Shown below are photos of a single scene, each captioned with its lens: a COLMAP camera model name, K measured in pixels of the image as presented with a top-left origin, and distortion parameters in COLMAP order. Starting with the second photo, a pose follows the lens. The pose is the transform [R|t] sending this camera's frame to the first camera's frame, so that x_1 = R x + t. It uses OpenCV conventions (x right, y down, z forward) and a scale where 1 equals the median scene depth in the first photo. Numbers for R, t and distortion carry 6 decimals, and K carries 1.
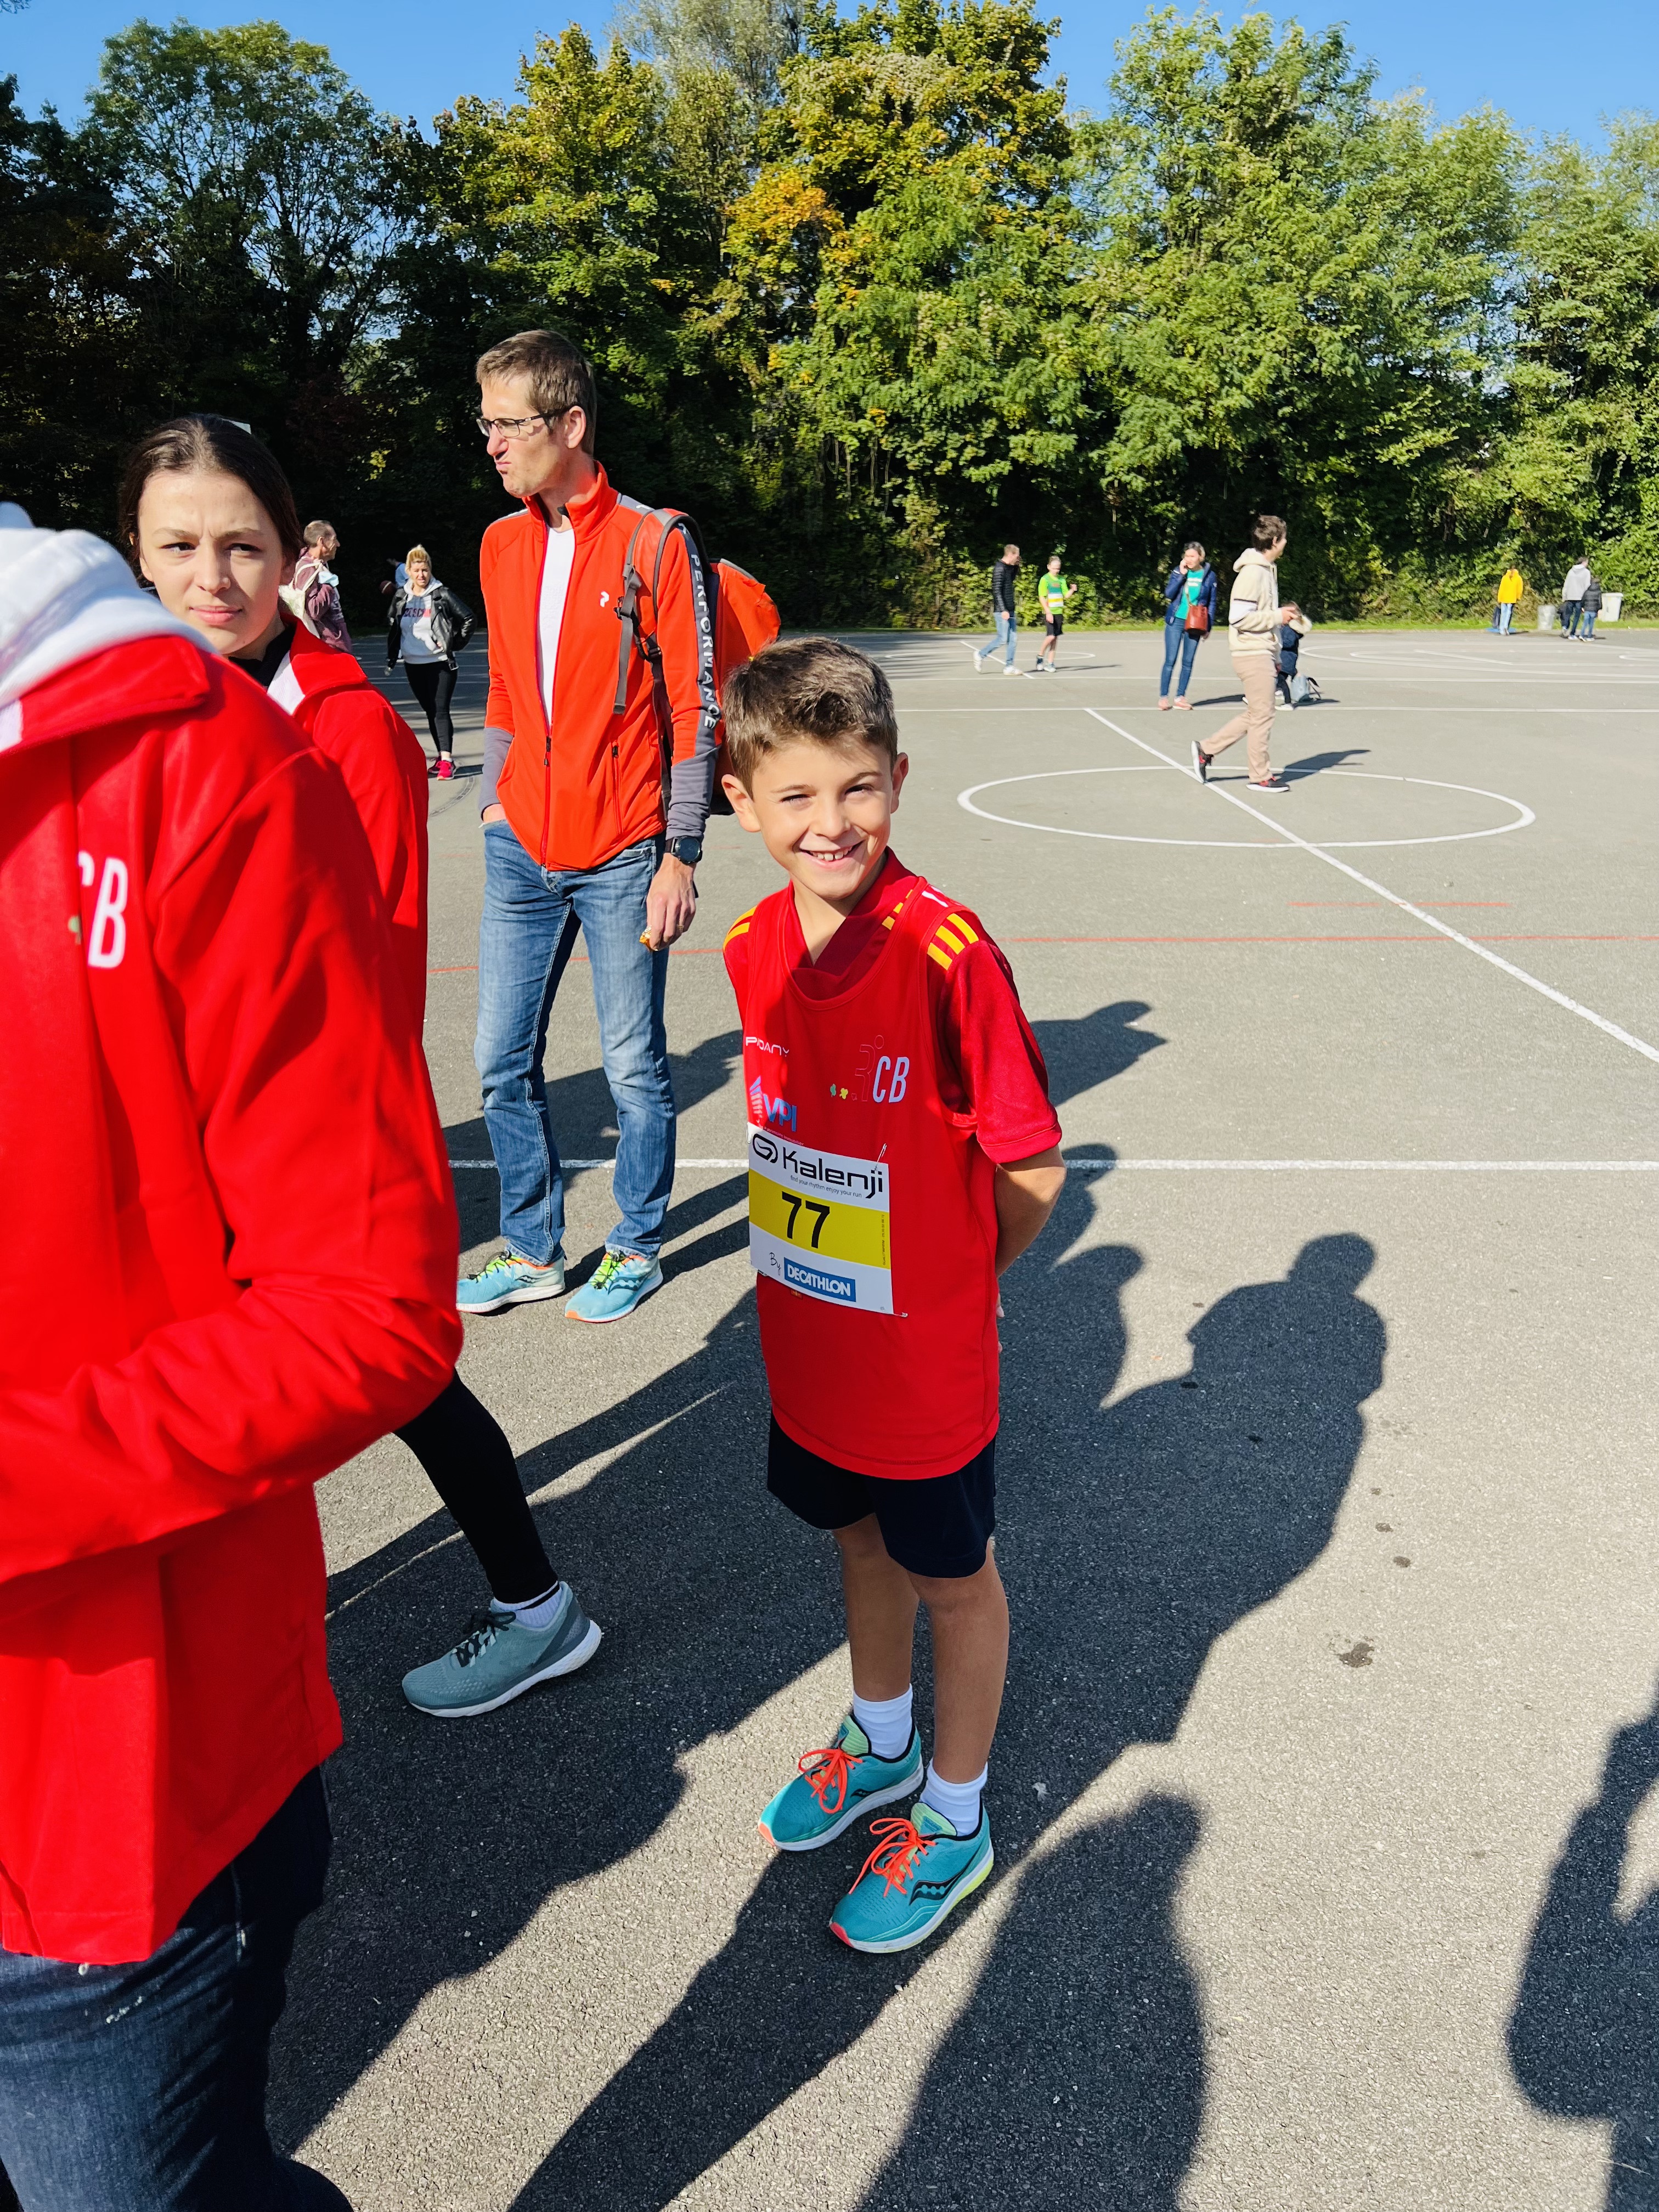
lens RADIAL K [[1614.8, 0, 848.2], [0, 1614.8, 1144.8], [0, 0, 1]] dist [0.029213, -0.044122]
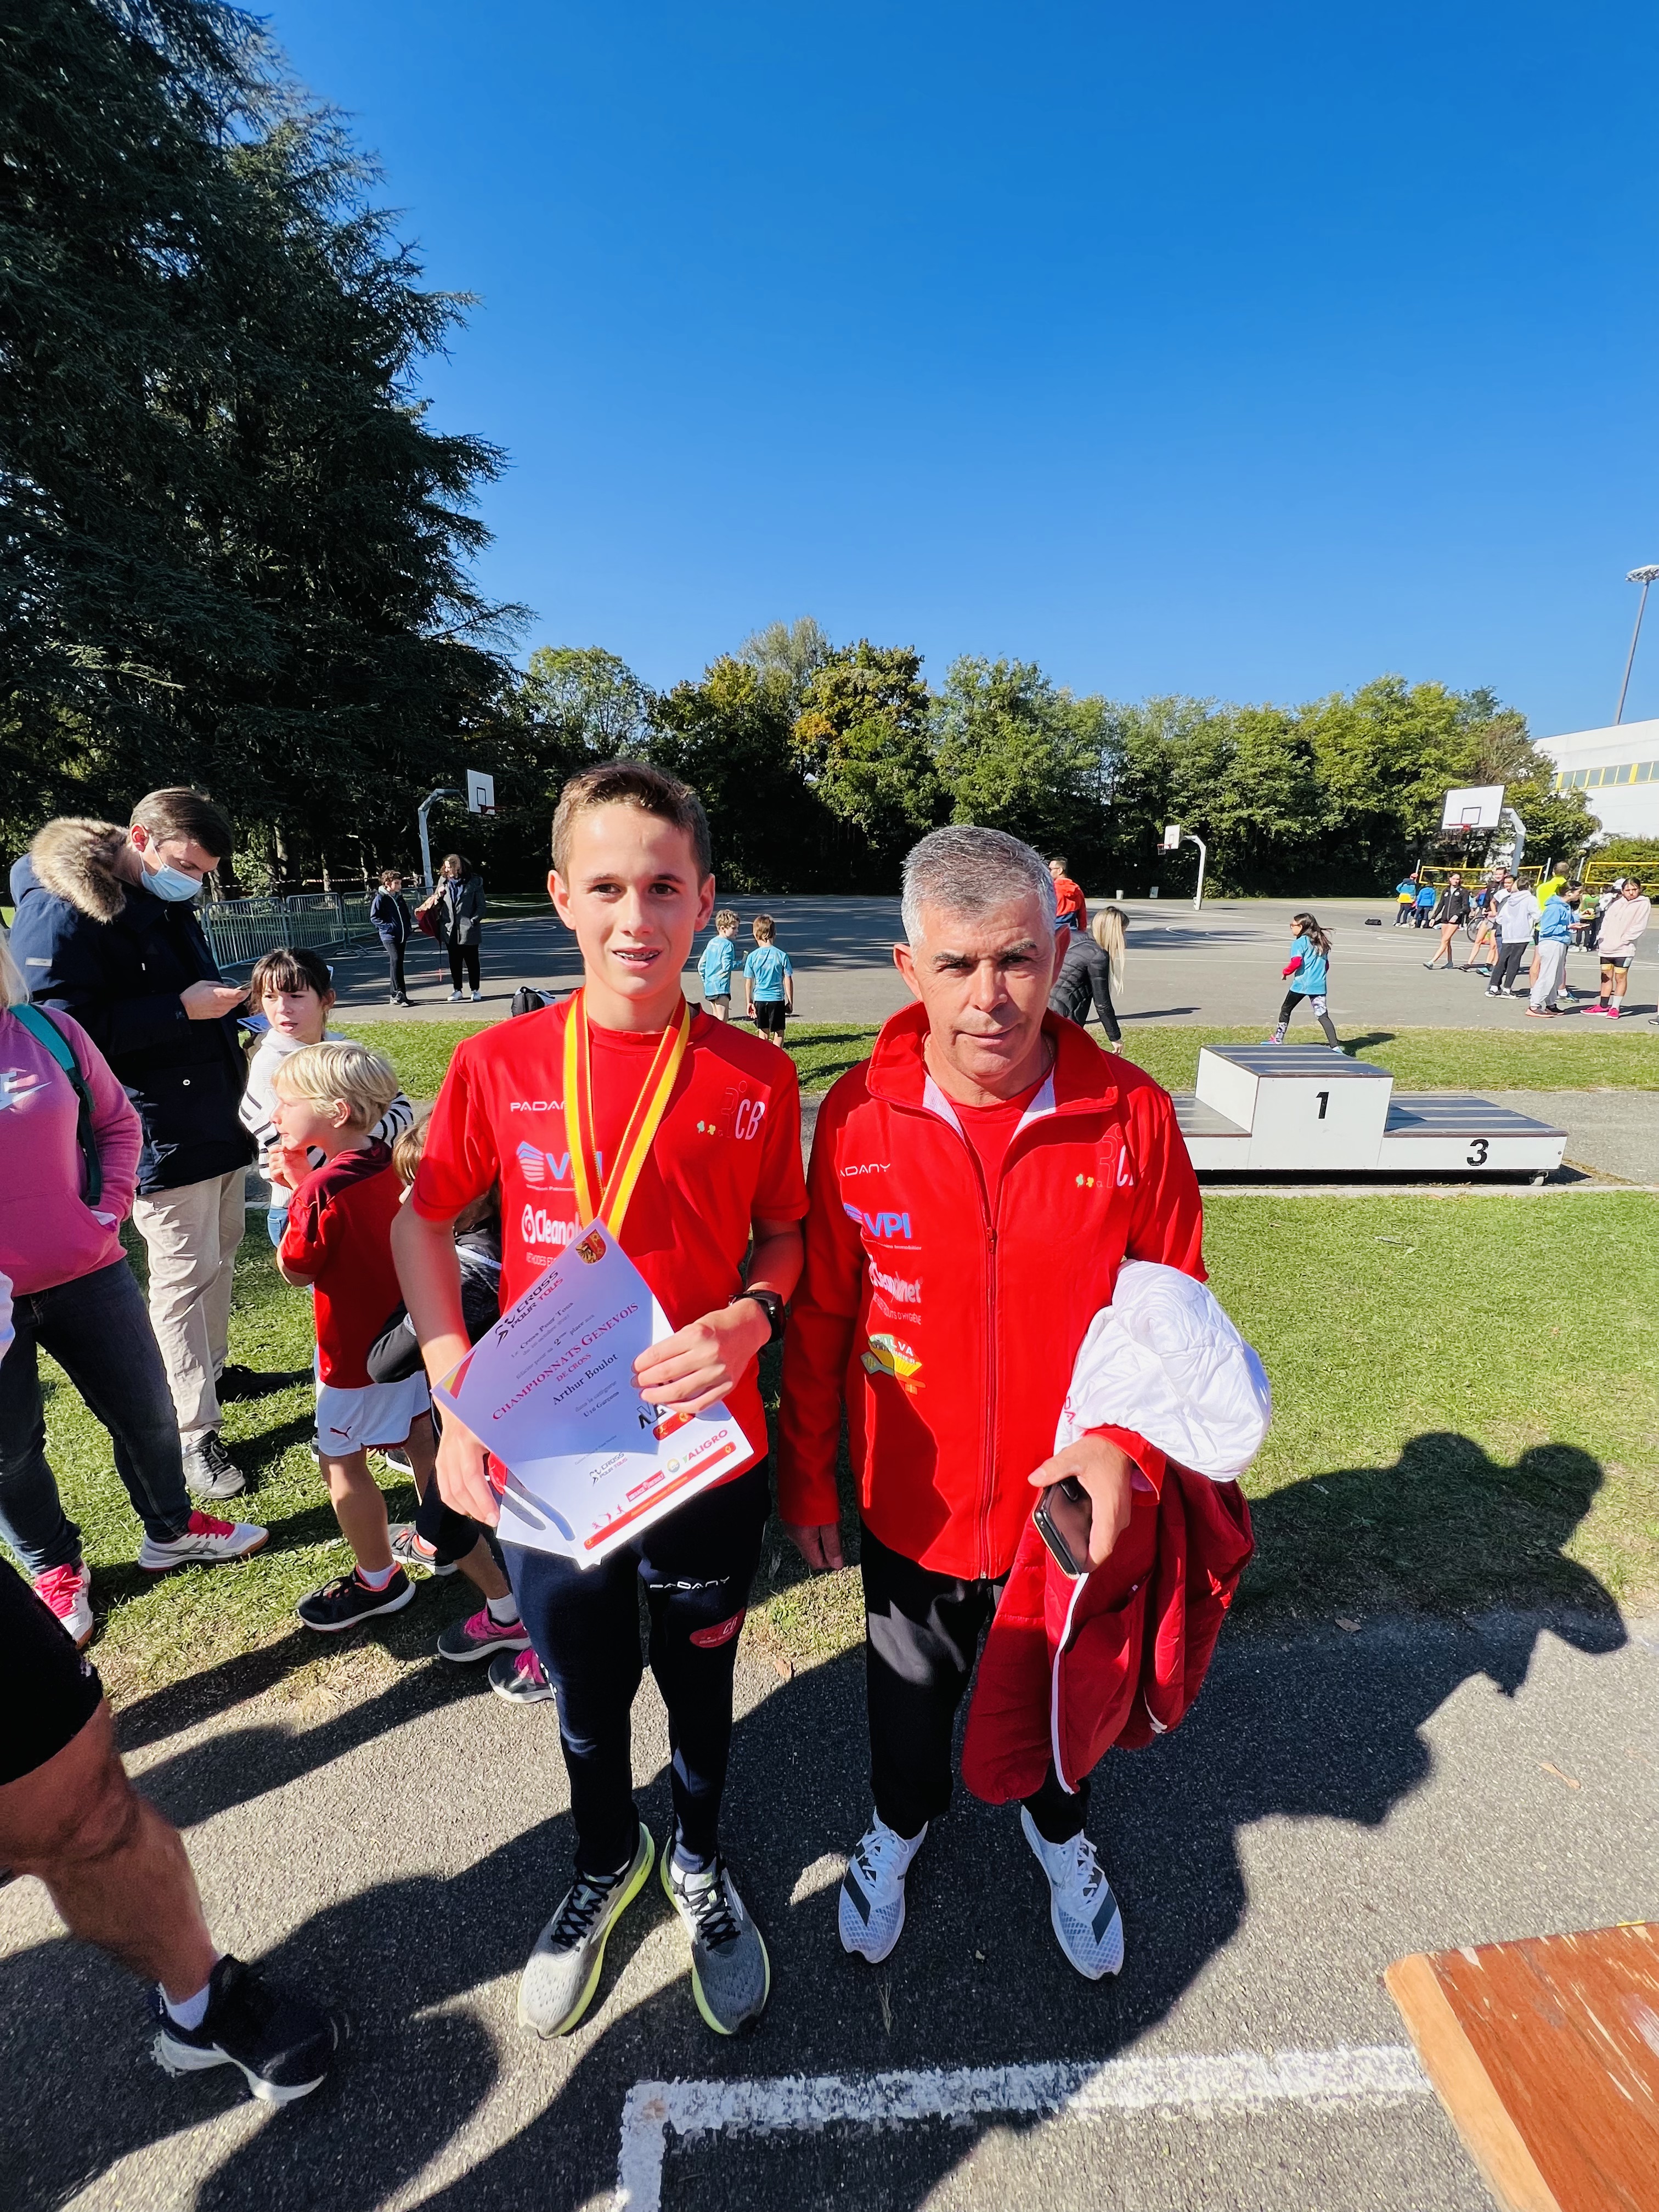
lens RADIAL K [[857.0, 0, 832.2], [0, 857.0, 1095.1], [0, 0, 1]] dist [-0.006989, -0.002432]
pose [[0.999416, 0.009475, 0.032818, -0.048096], [-0.006663, 0.996381, -0.084743, 0.088727], [-0.033502, 0.084475, 0.995862, -0.247293]]
